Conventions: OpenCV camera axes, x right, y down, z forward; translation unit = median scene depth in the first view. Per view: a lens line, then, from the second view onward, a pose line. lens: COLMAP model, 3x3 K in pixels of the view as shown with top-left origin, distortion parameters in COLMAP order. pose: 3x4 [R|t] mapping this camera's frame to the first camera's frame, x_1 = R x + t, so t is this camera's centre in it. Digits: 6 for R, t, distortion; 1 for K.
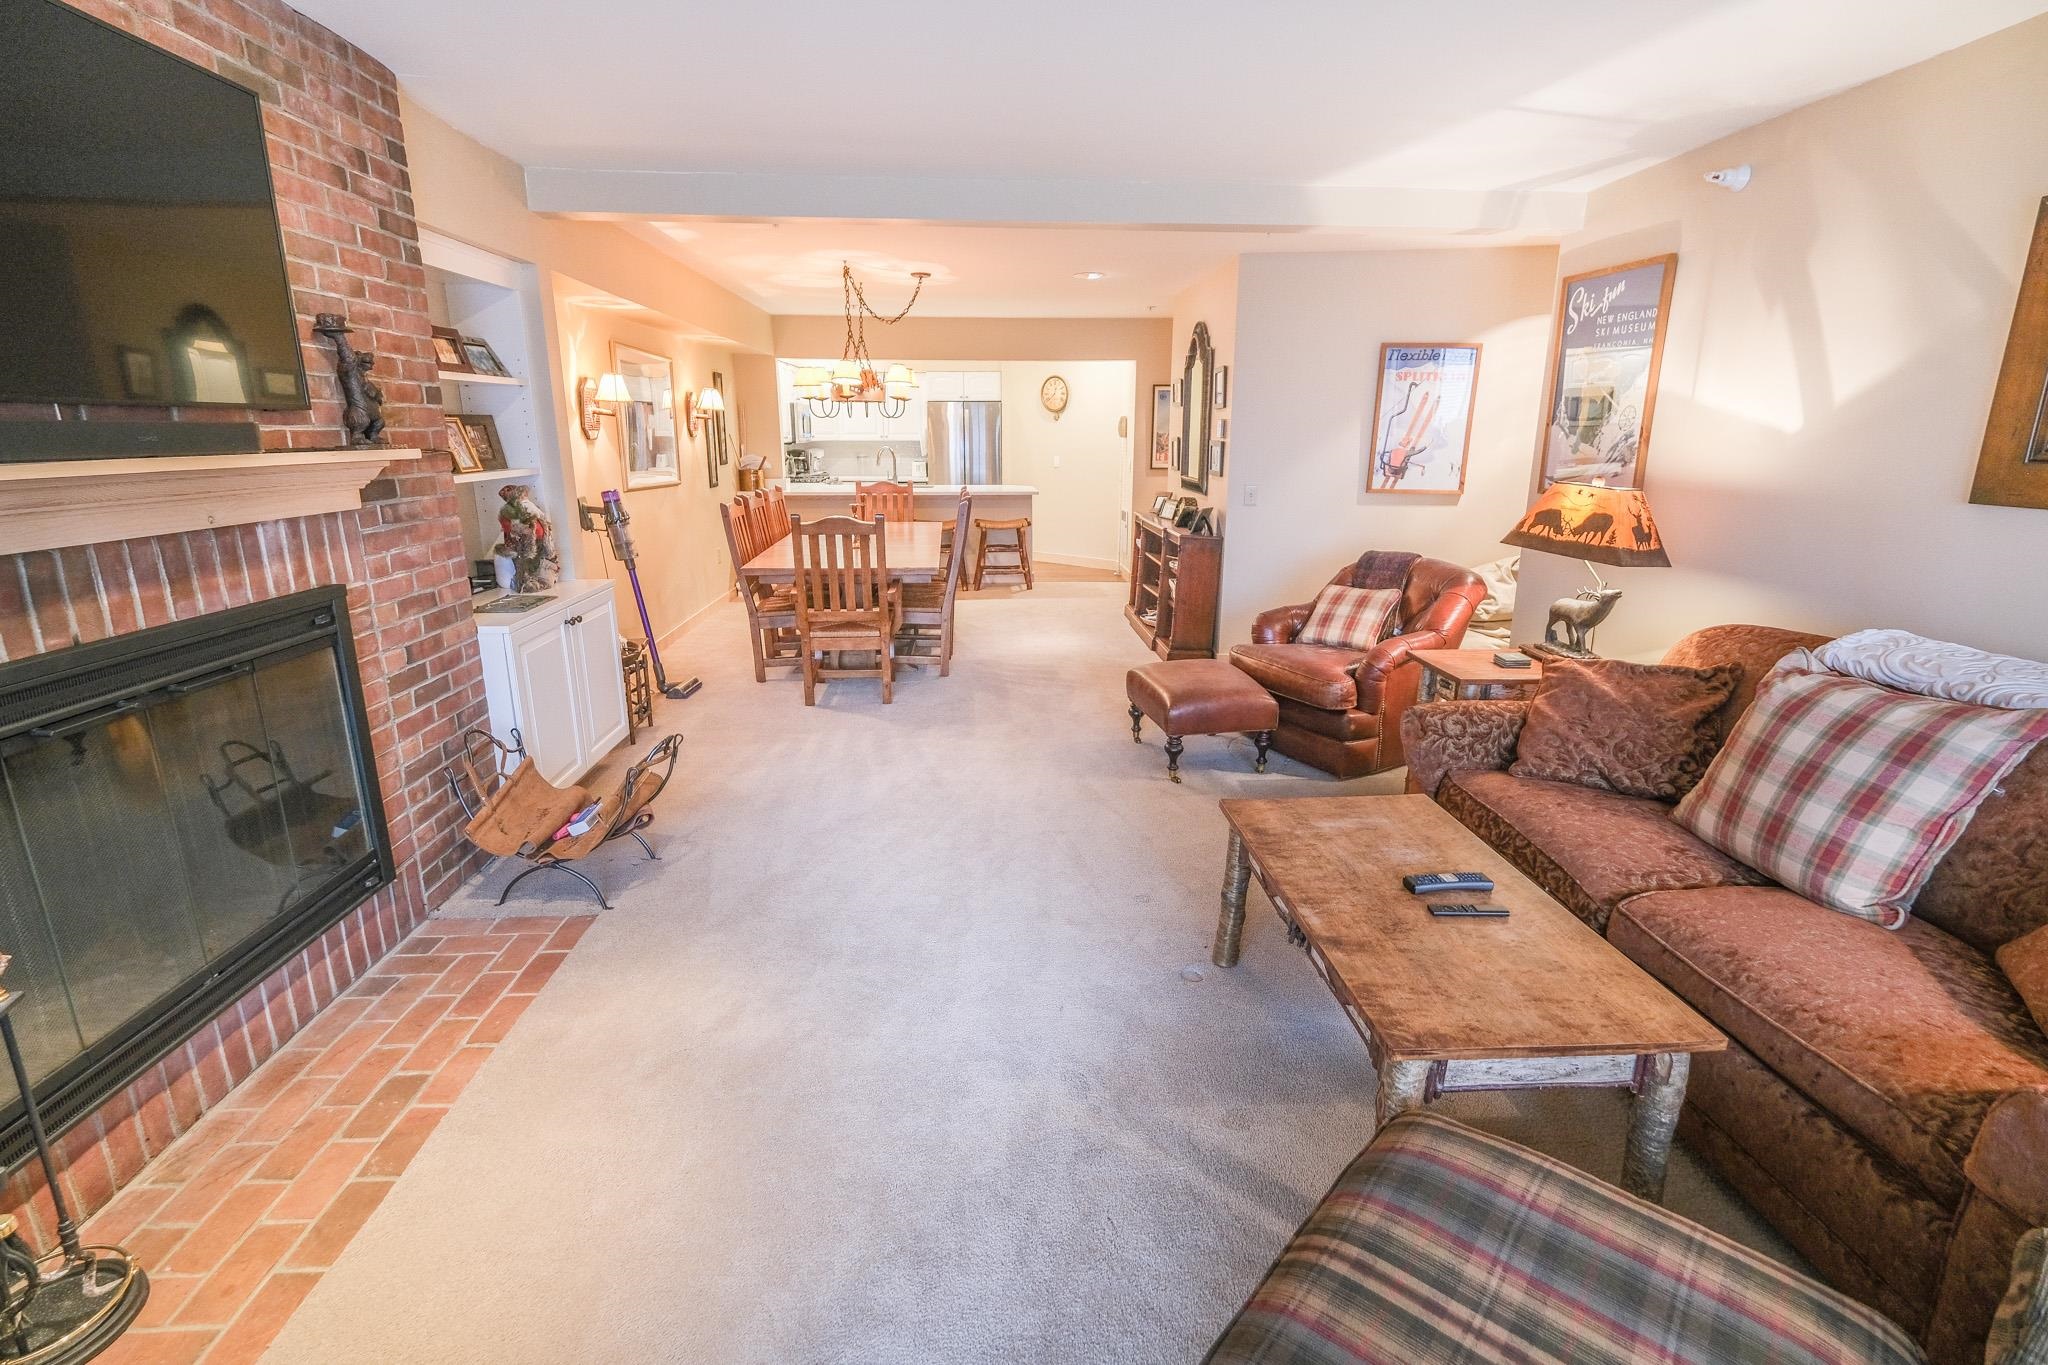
lens RADIAL K [[914.8, 0, 1030.8], [0, 914.8, 654.0], [0, 0, 1]] dist [-0.002487, 0.000821]
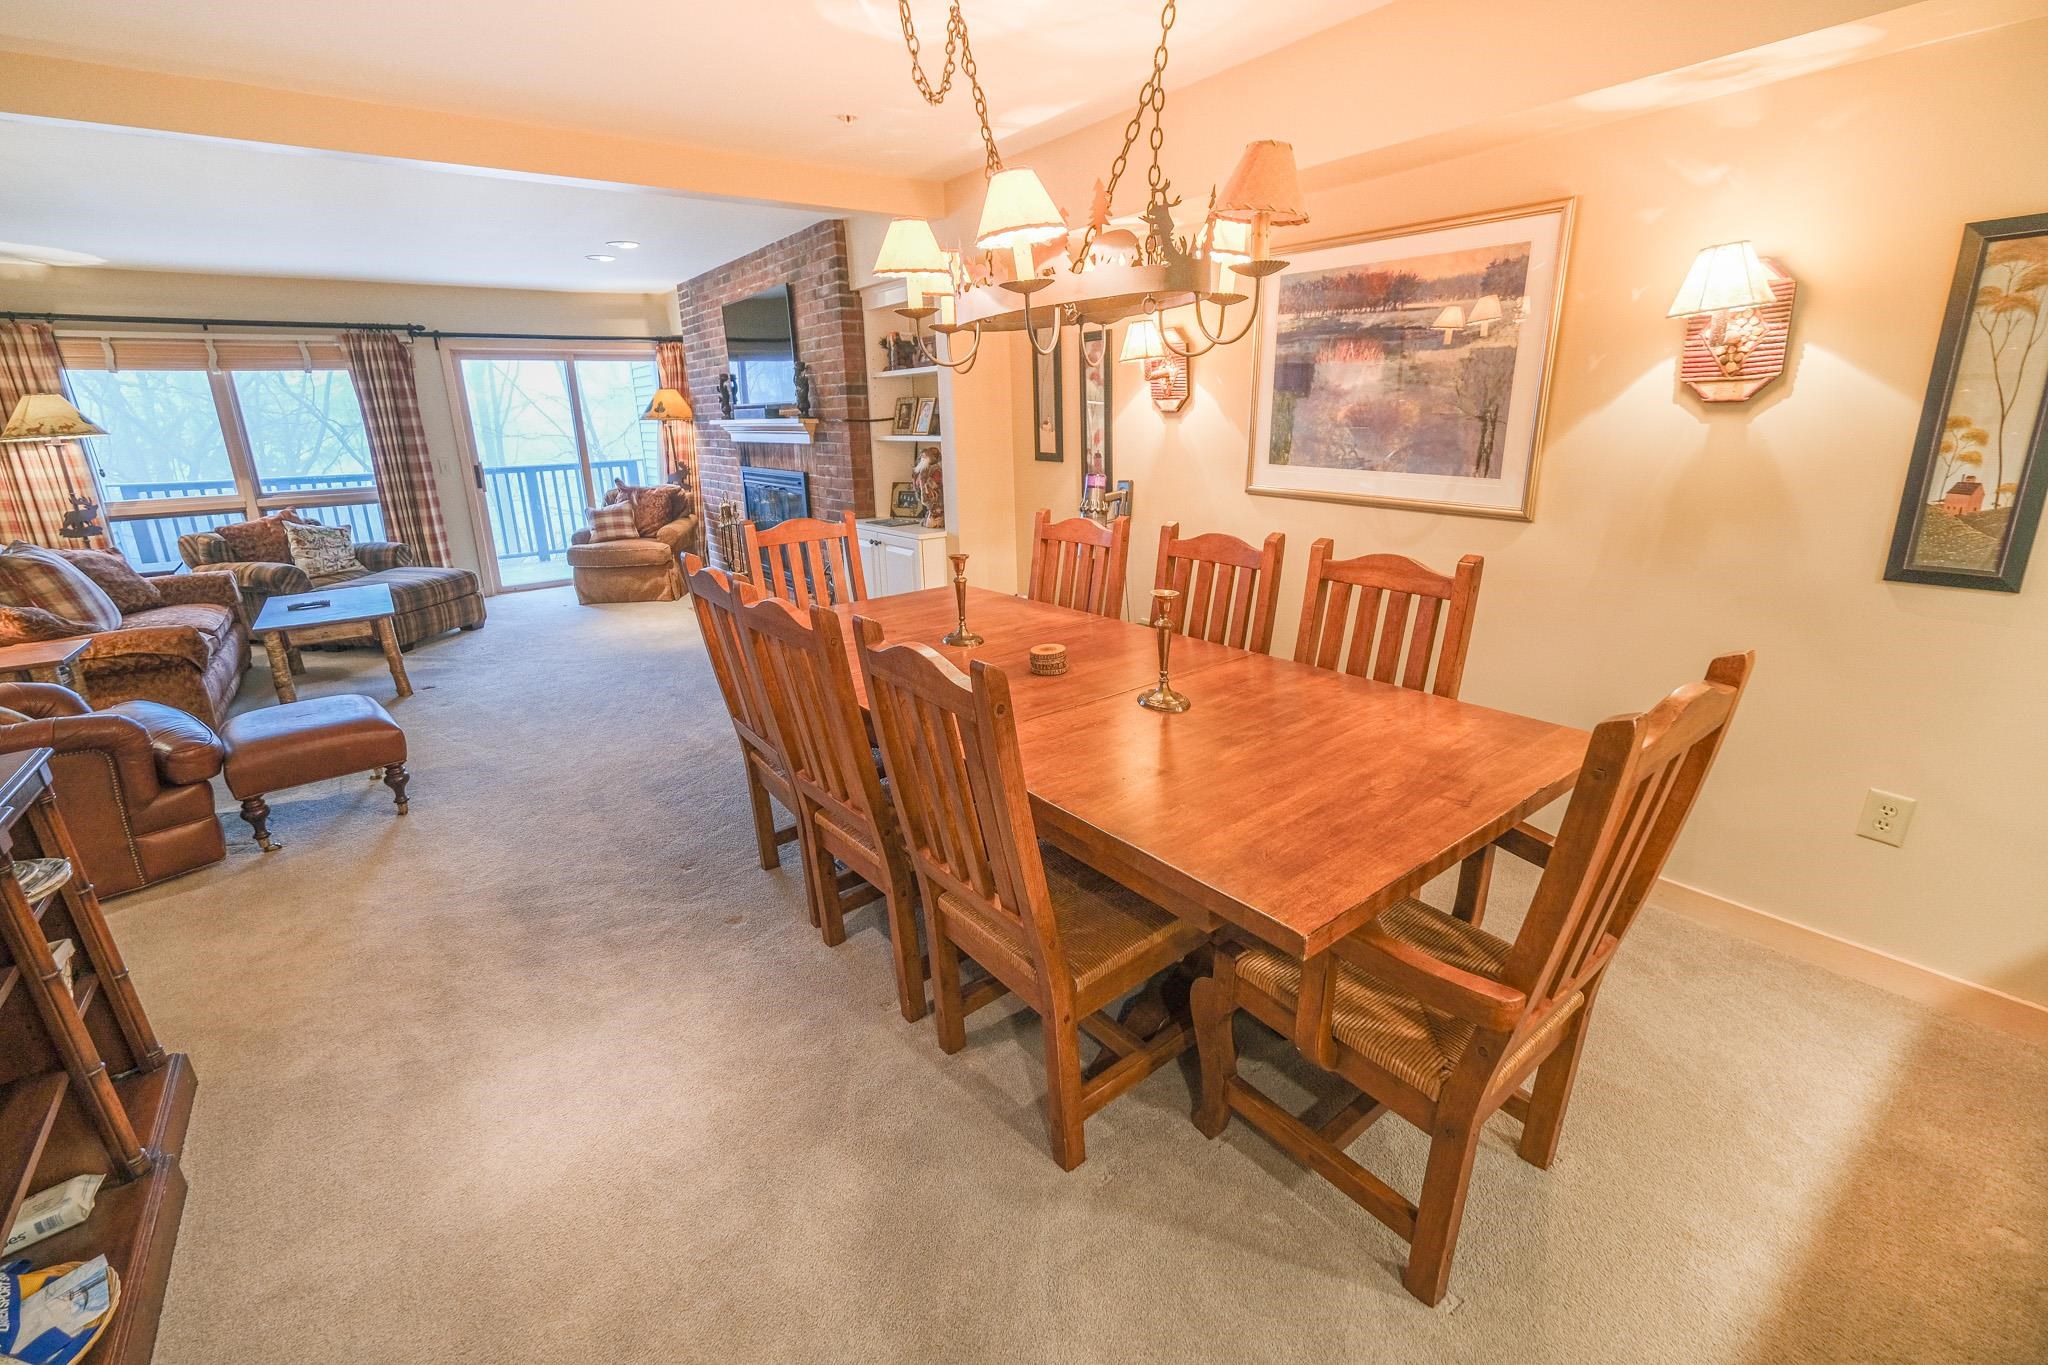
lens RADIAL K [[885.8, 0, 1021.9], [0, 885.8, 657.0], [0, 0, 1]] dist [-0.003548, 0.000994]
pose [[-0.842822, 0.162262, -0.513149, 0.063758], [-0.106227, 0.884557, 0.454176, -0.746285], [0.527605, 0.437299, -0.728287, 3.101856]]
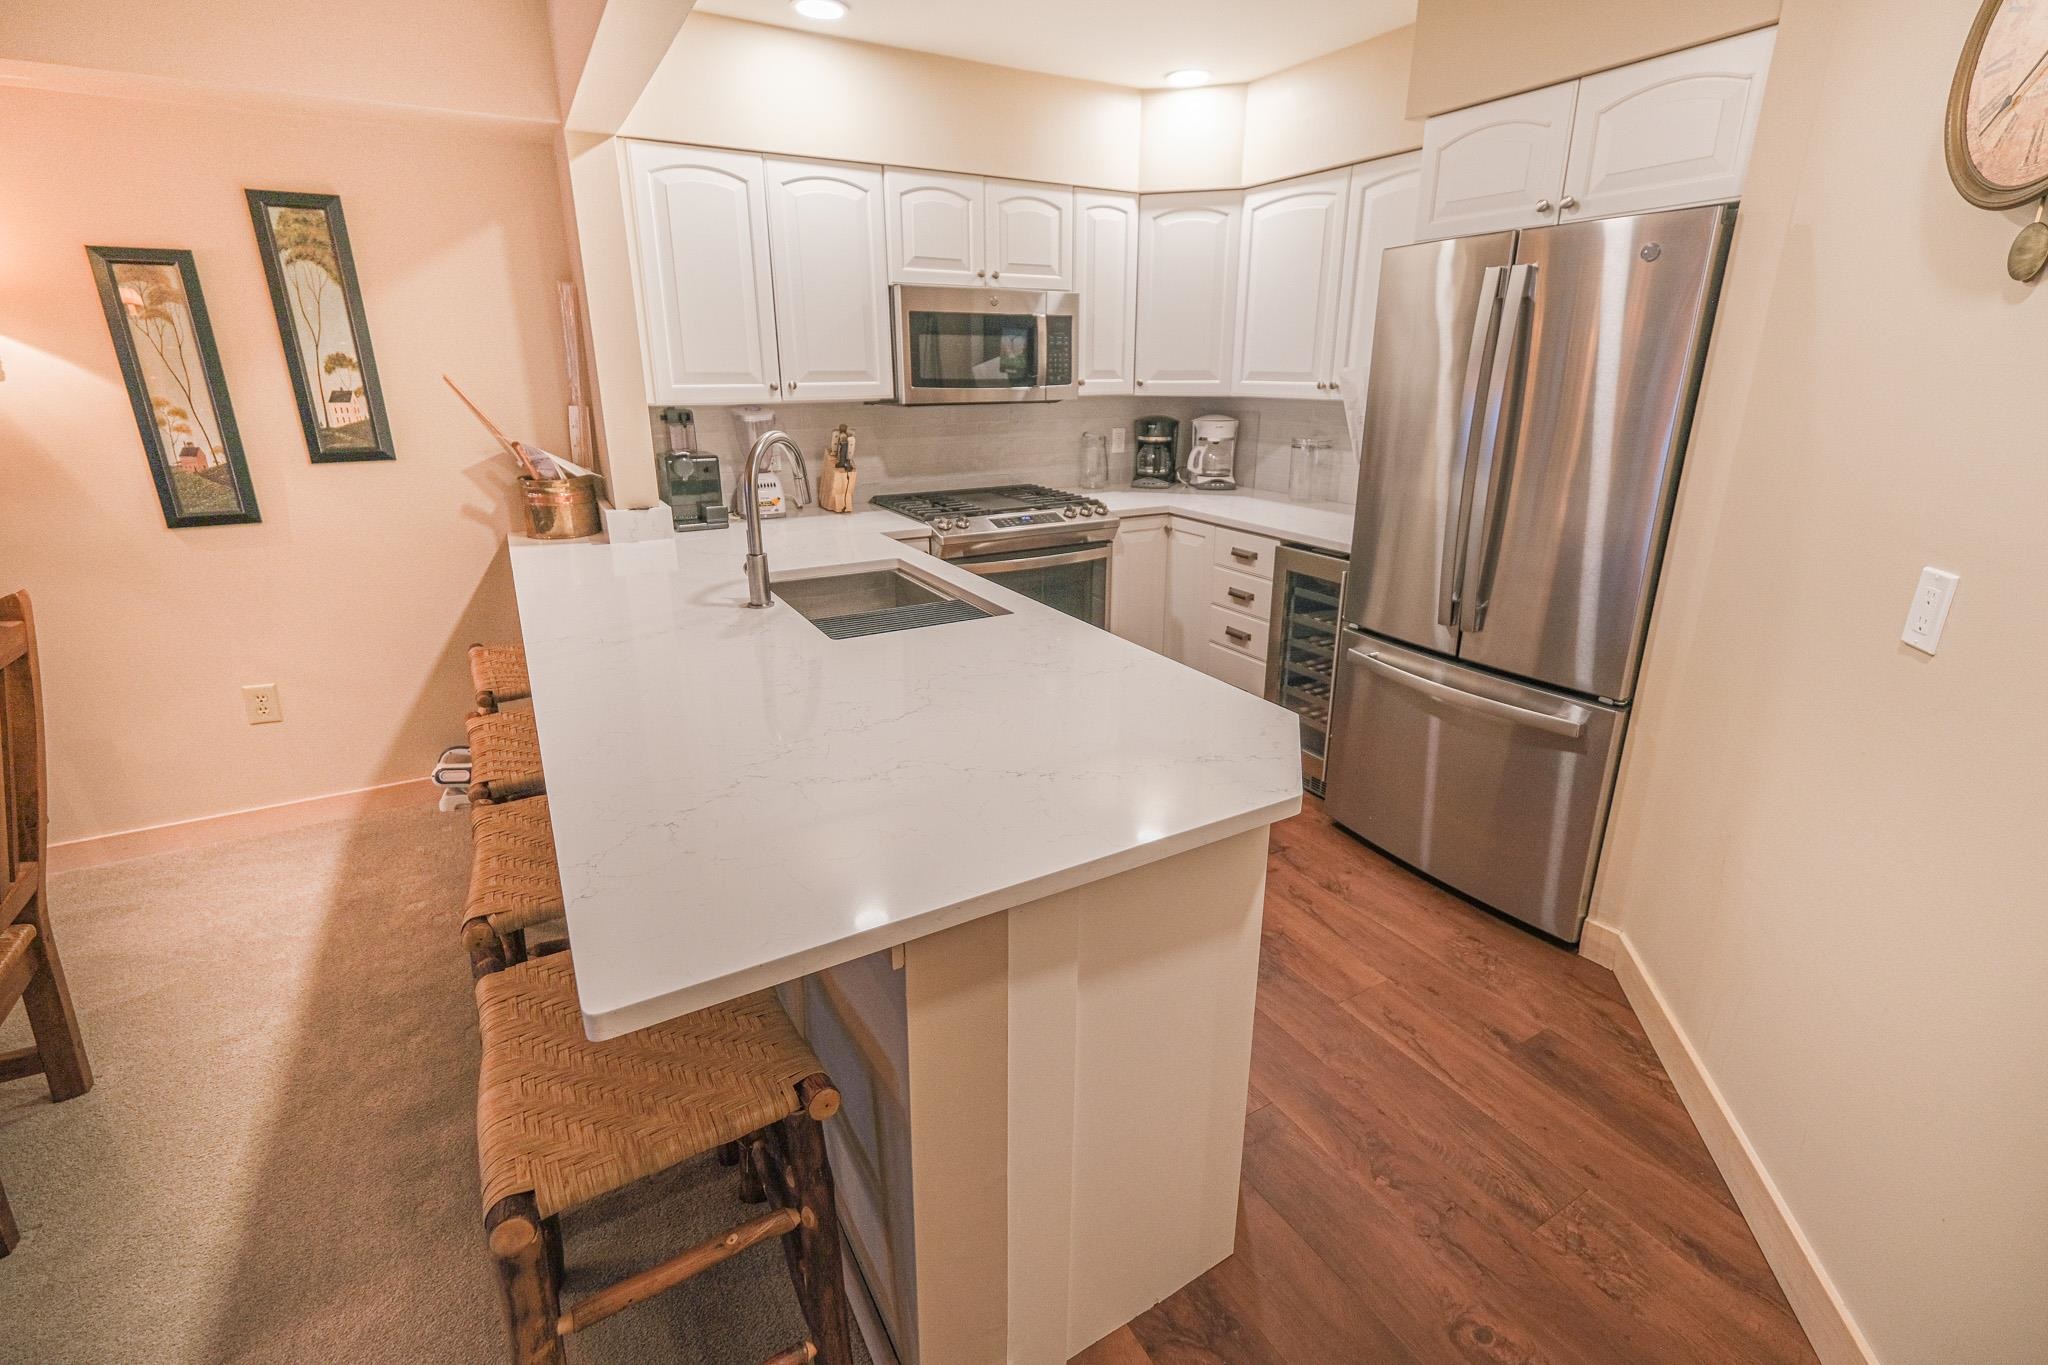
lens RADIAL K [[901.6, 0, 1028.8], [0, 901.6, 650.2], [0, 0, 1]] dist [-0.000150, -0.000416]
pose [[0.439446, 0.267673, -0.857460, 0.330027], [-0.215365, 0.958124, 0.188723, -0.799024], [0.872069, 0.101734, 0.478691, 3.277546]]
